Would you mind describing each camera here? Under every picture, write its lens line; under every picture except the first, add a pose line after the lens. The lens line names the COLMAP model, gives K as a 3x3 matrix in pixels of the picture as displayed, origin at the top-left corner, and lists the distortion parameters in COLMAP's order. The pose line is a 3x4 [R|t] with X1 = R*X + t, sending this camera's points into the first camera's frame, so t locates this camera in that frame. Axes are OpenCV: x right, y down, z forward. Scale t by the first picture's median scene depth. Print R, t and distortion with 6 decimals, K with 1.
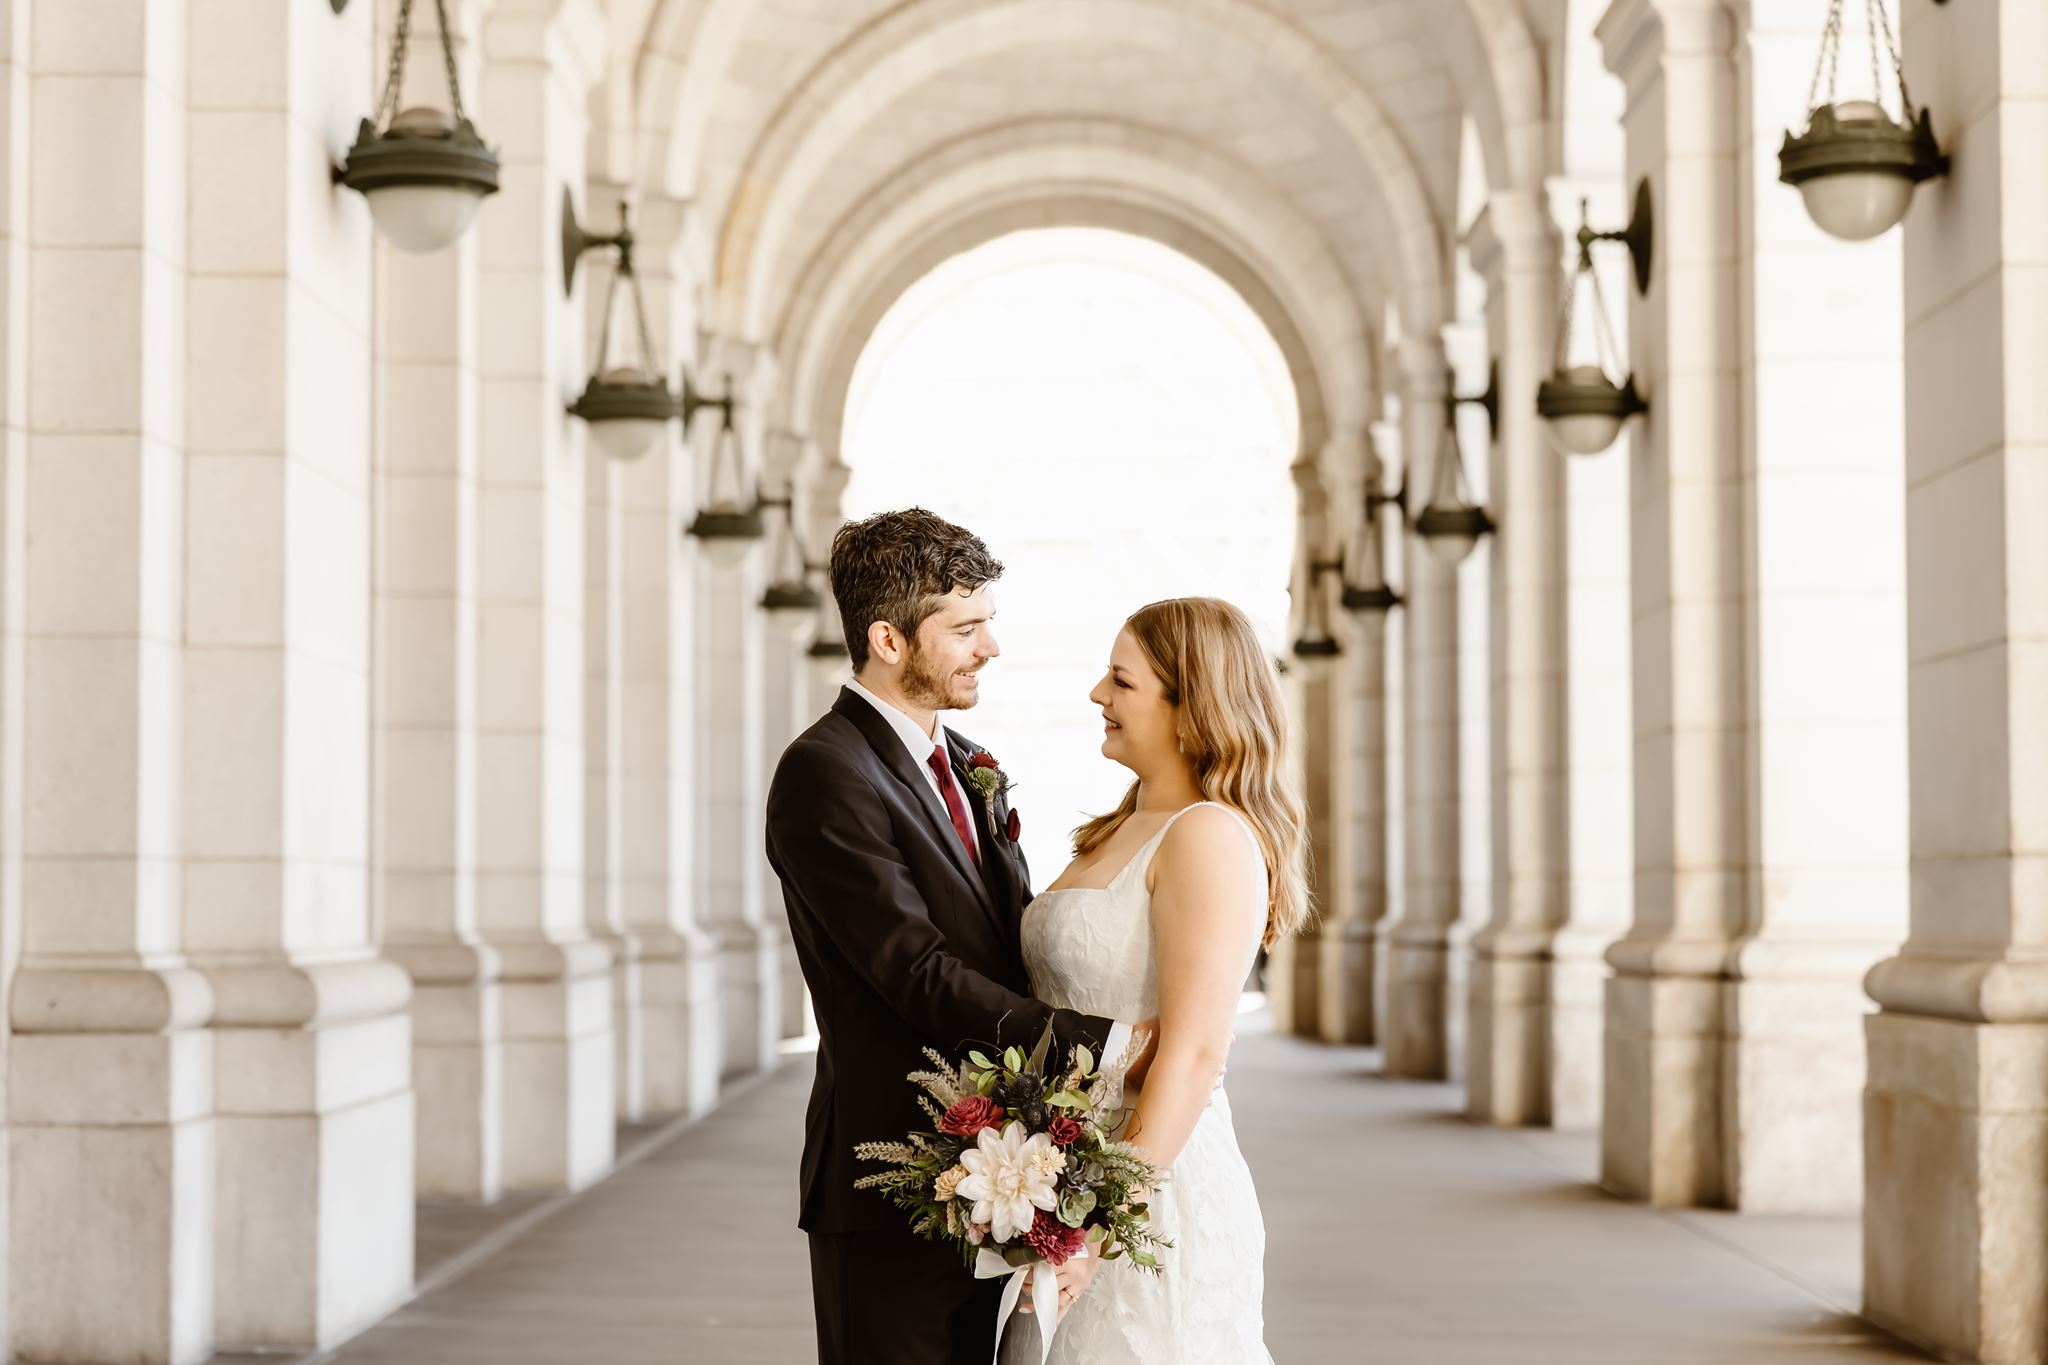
lens RADIAL K [[1734.6, 0, 991.6], [0, 1734.6, 681.5], [0, 0, 1]] dist [0.004018, -0.007843]
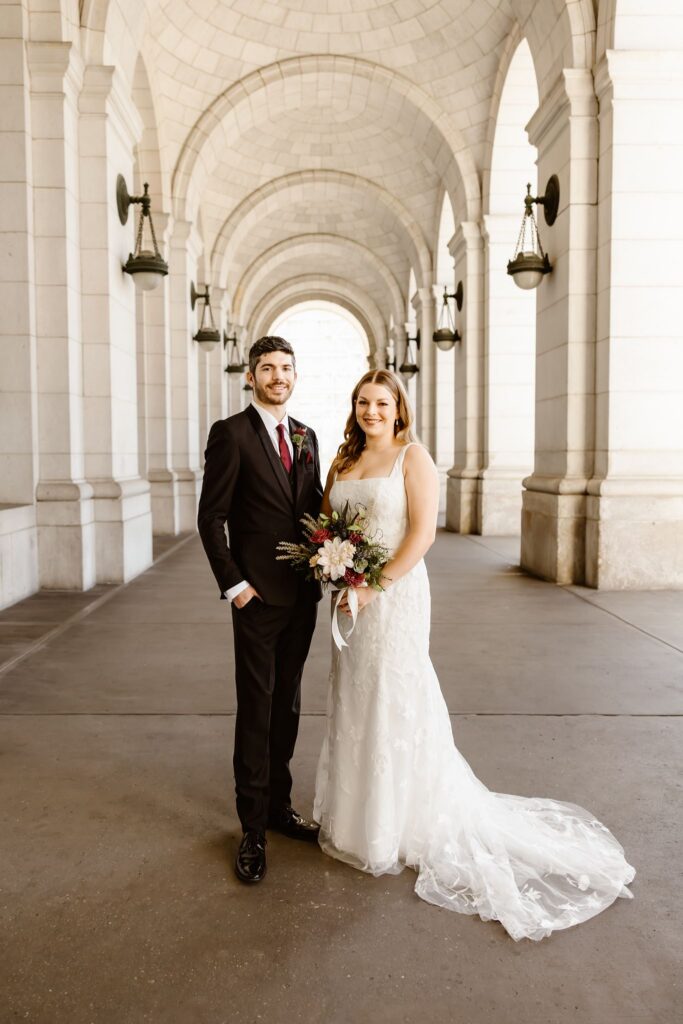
lens RADIAL K [[867.3, 0, 337.8], [0, 867.3, 484.3], [0, 0, 1]] dist [0.004018, -0.007843]
pose [[0.999780, -0.002669, 0.020817, 0.046261], [0.000548, 0.994859, 0.101268, -0.024213], [-0.020980, -0.101234, 0.994641, -1.026973]]
